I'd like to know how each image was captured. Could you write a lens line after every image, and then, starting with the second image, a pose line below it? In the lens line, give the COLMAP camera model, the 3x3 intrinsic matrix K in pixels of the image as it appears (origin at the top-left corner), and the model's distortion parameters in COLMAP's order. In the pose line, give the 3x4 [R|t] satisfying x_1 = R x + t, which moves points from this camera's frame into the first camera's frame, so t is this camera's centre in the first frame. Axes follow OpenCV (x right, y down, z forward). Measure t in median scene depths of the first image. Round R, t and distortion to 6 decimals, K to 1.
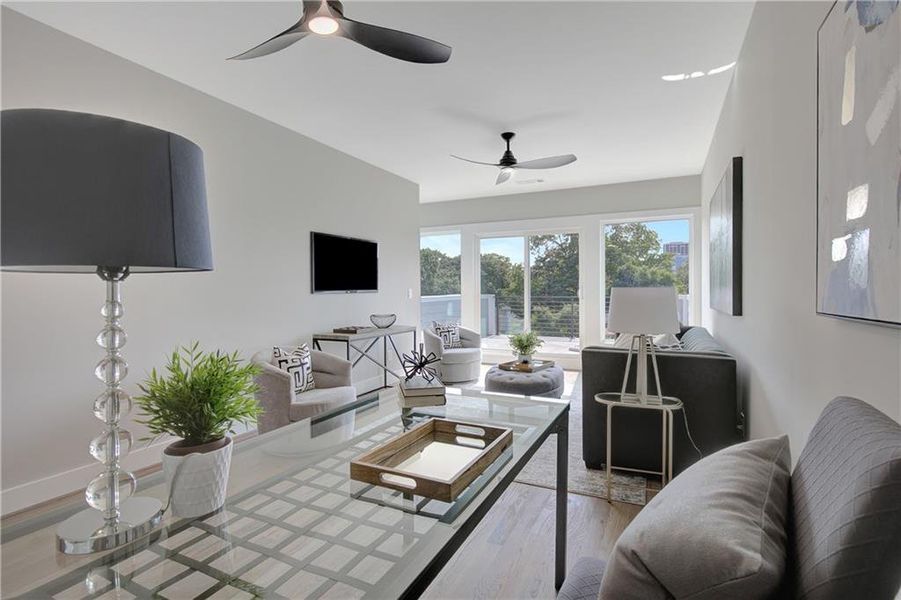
lens RADIAL K [[424.3, 0, 465.0], [0, 424.3, 297.9], [0, 0, 1]] dist [0.000065, 0.000053]
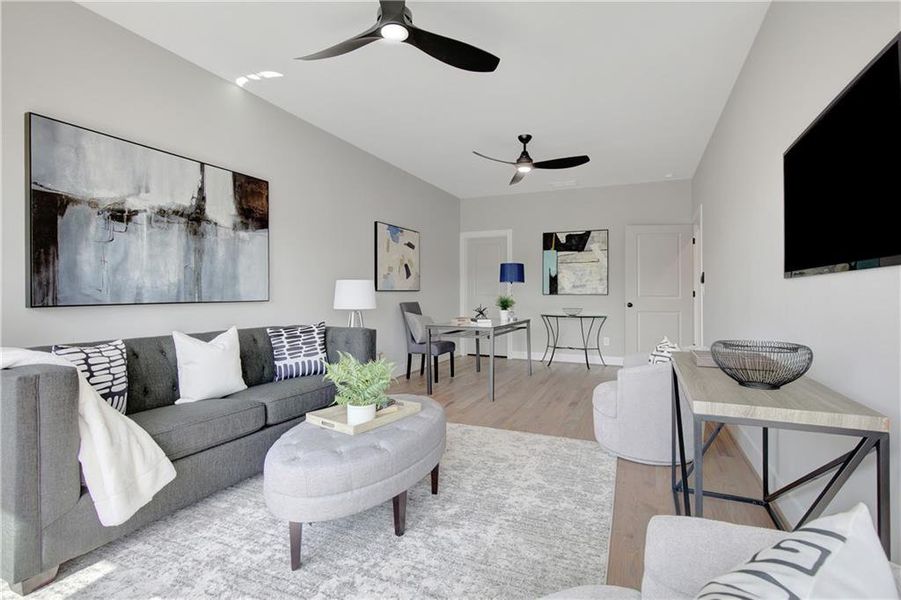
lens RADIAL K [[420.3, 0, 457.4], [0, 420.3, 303.4], [0, 0, 1]] dist [-0.000178, -0.000099]
pose [[-0.999762, 0.002999, -0.021592, 0.043122], [0.002078, 0.999092, 0.042557, -0.002671], [0.021700, 0.042502, -0.998861, 1.467845]]
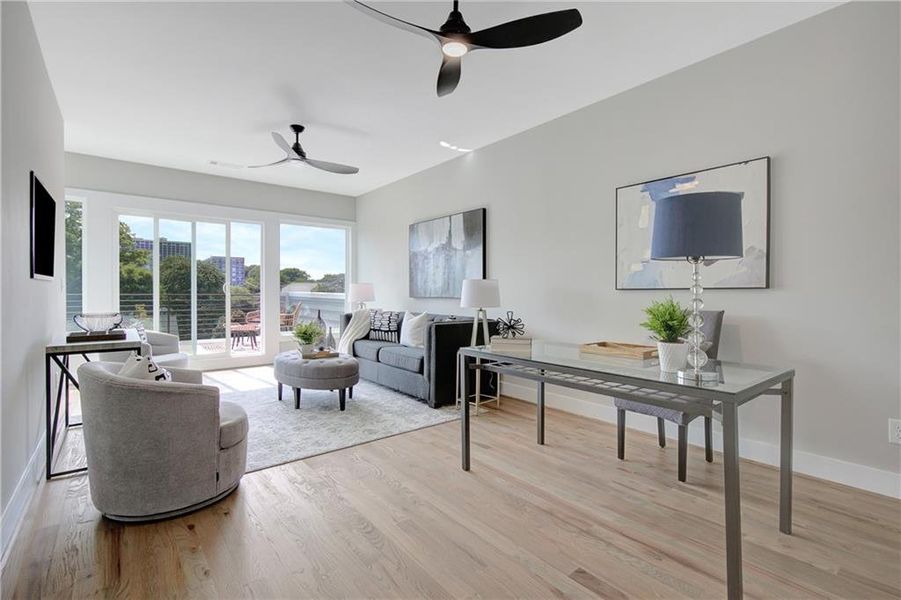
lens RADIAL K [[420.3, 0, 457.4], [0, 420.3, 303.4], [0, 0, 1]] dist [-0.000178, -0.000099]
pose [[0.437080, -0.018396, 0.899234, -0.613242], [0.010670, 0.999827, 0.015267, 0.022286], [-0.899359, 0.002922, 0.437201, 0.212489]]
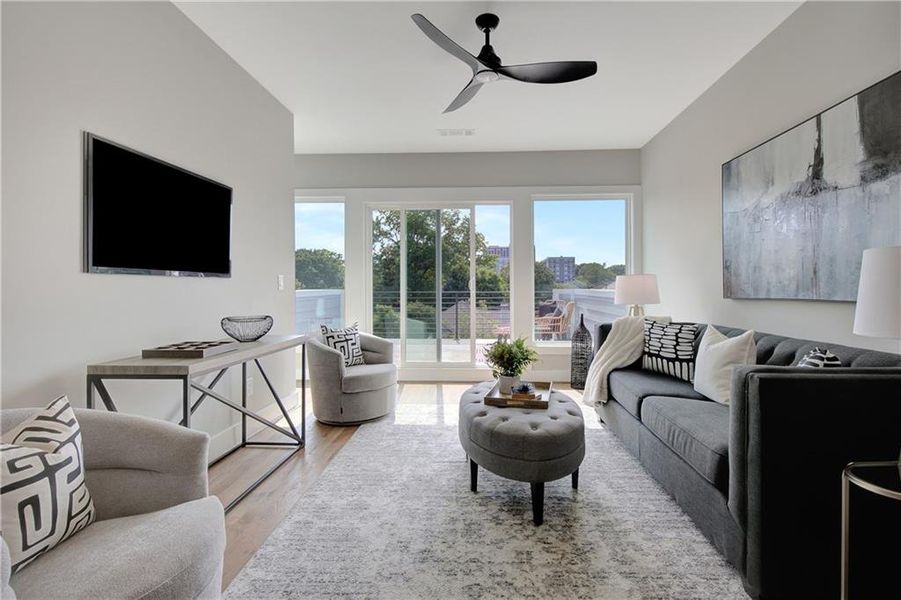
lens RADIAL K [[426.5, 0, 459.1], [0, 426.5, 286.4], [0, 0, 1]] dist [0.000561, -0.000313]
pose [[0.927816, 0.003806, 0.373020, -0.160443], [0.005376, 0.999708, -0.023572, 0.016494], [-0.373001, 0.023876, 0.927524, 0.429245]]
